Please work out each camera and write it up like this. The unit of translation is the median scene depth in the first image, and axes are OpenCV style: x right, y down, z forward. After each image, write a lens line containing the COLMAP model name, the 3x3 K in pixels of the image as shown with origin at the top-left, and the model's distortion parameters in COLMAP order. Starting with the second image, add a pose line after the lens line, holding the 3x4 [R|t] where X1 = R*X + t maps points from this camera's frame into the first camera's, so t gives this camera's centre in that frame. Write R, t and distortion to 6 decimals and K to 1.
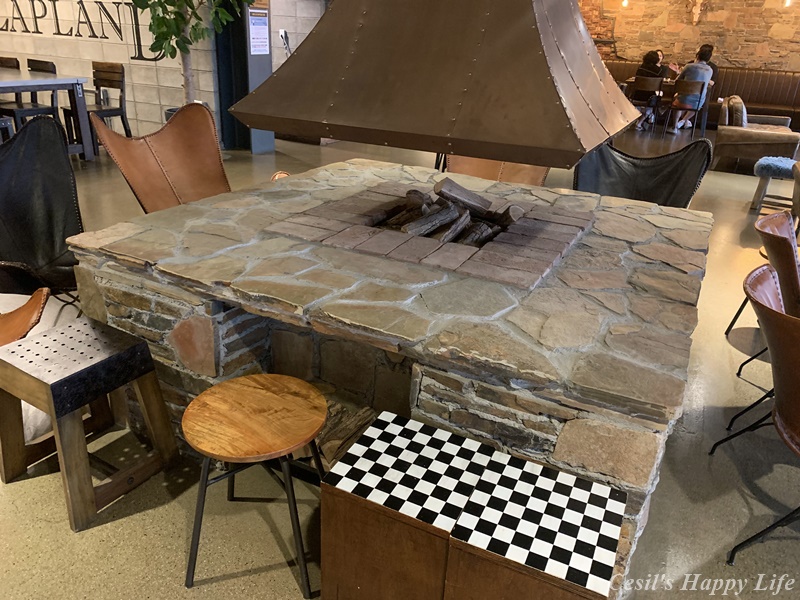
lens RADIAL K [[610.2, 0, 400.0], [0, 610.2, 300.0], [0, 0, 1]] dist [0.004638, 0.001962]
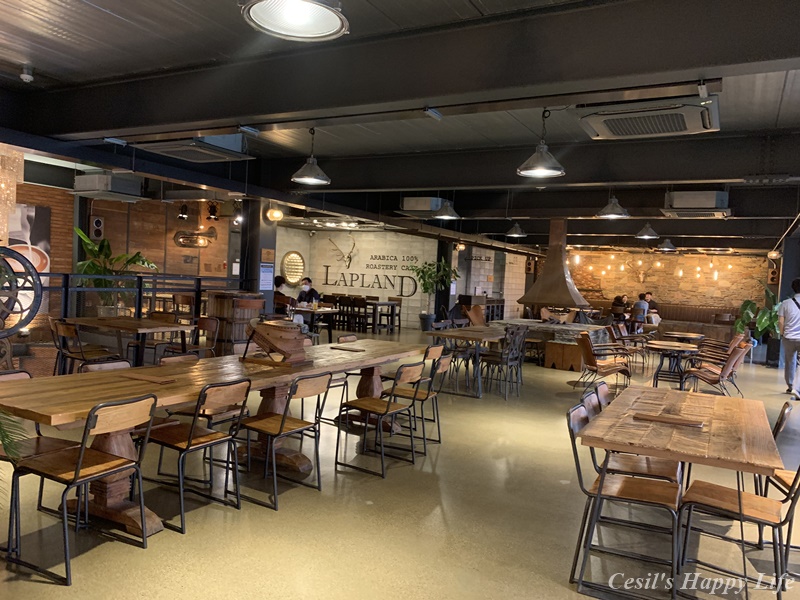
lens RADIAL K [[610.2, 0, 400.0], [0, 610.2, 300.0], [0, 0, 1]] dist [0.004638, 0.001962]
pose [[0.998739, 0.005301, -0.049925, -0.226481], [-0.023544, 0.927741, -0.372482, 0.407218], [0.044342, 0.373188, 0.926695, -0.967098]]
